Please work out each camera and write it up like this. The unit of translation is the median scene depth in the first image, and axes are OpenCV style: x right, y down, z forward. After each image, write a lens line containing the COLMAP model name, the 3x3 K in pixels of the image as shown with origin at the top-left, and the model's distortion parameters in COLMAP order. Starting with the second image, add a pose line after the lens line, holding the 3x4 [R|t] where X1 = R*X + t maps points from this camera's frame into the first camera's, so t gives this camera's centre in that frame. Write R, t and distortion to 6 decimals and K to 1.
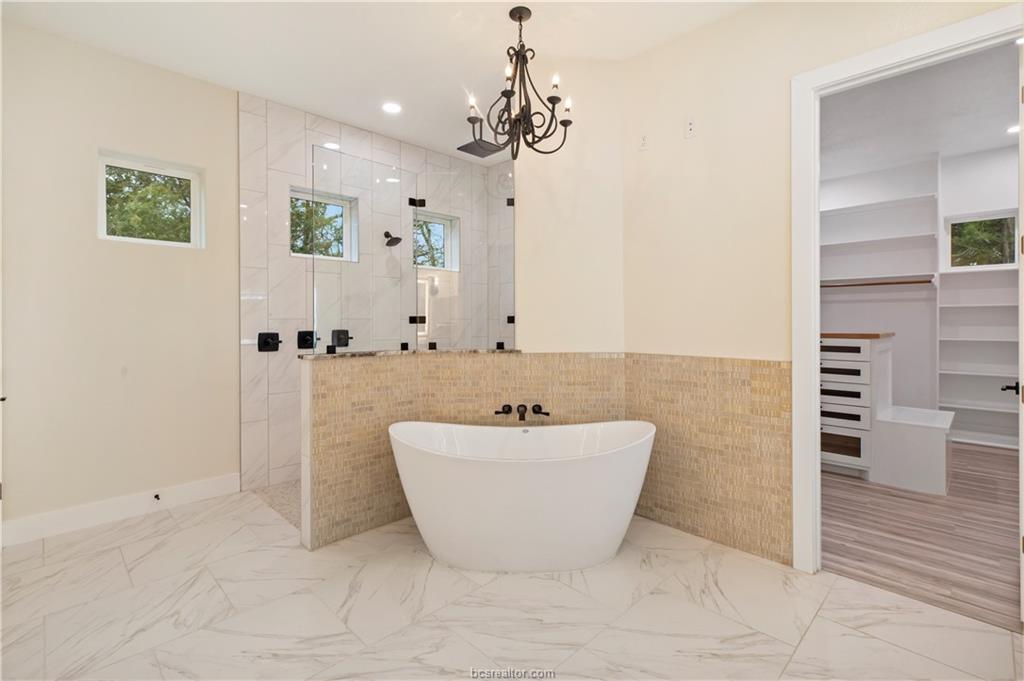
lens RADIAL K [[464.6, 0, 512.5], [0, 464.6, 330.1], [0, 0, 1]] dist [0.001701, 0.000014]
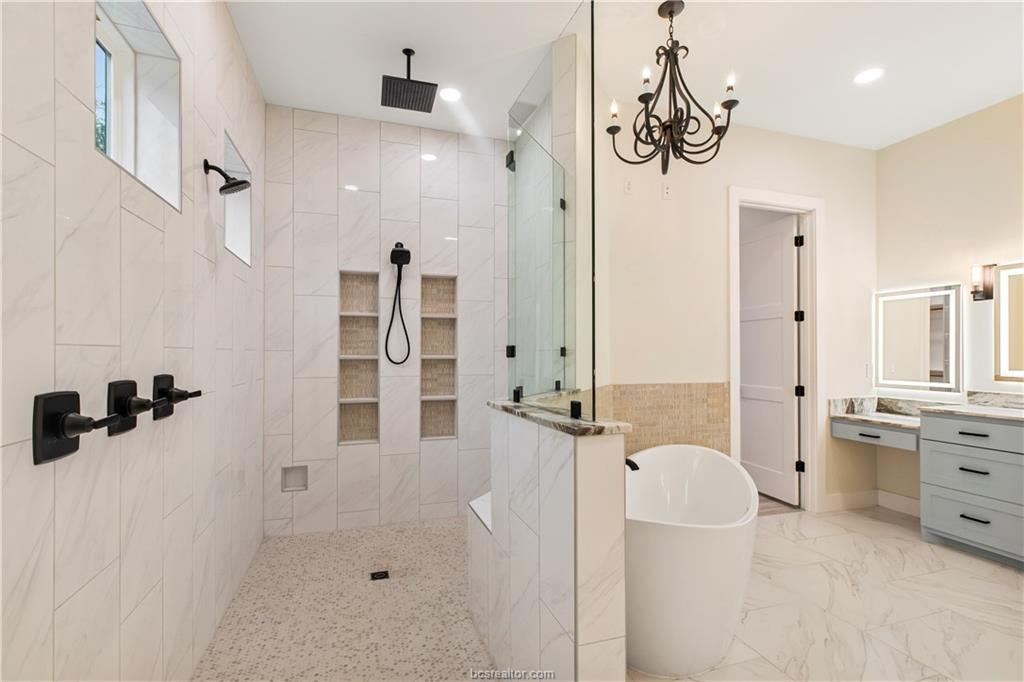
lens RADIAL K [[473.1, 0, 498.5], [0, 473.1, 349.6], [0, 0, 1]] dist [-0.000018, -0.000130]
pose [[0.452707, 0.003601, 0.891652, -0.938322], [0.010962, 0.999894, -0.009603, -0.024667], [-0.891592, 0.014121, 0.452620, 0.885629]]
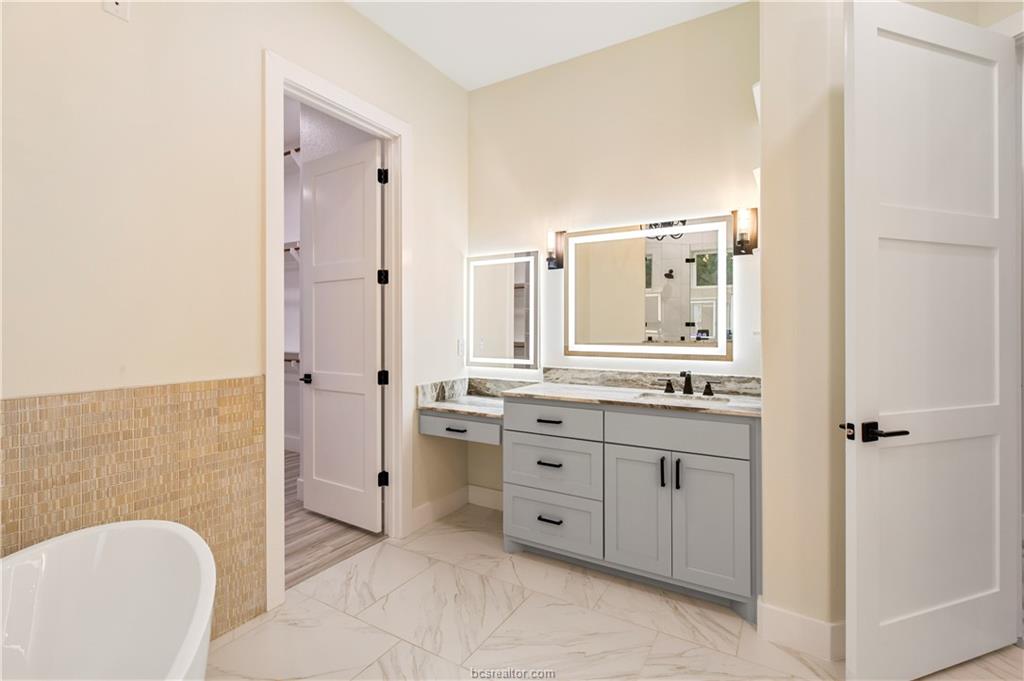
lens RADIAL K [[477.6, 0, 513.3], [0, 477.6, 324.3], [0, 0, 1]] dist [0.001514, 0.000042]
pose [[-0.254946, 0.000821, 0.966955, -0.346655], [0.011988, 0.999925, 0.002312, -0.021861], [-0.966881, 0.012181, -0.254937, 0.707488]]
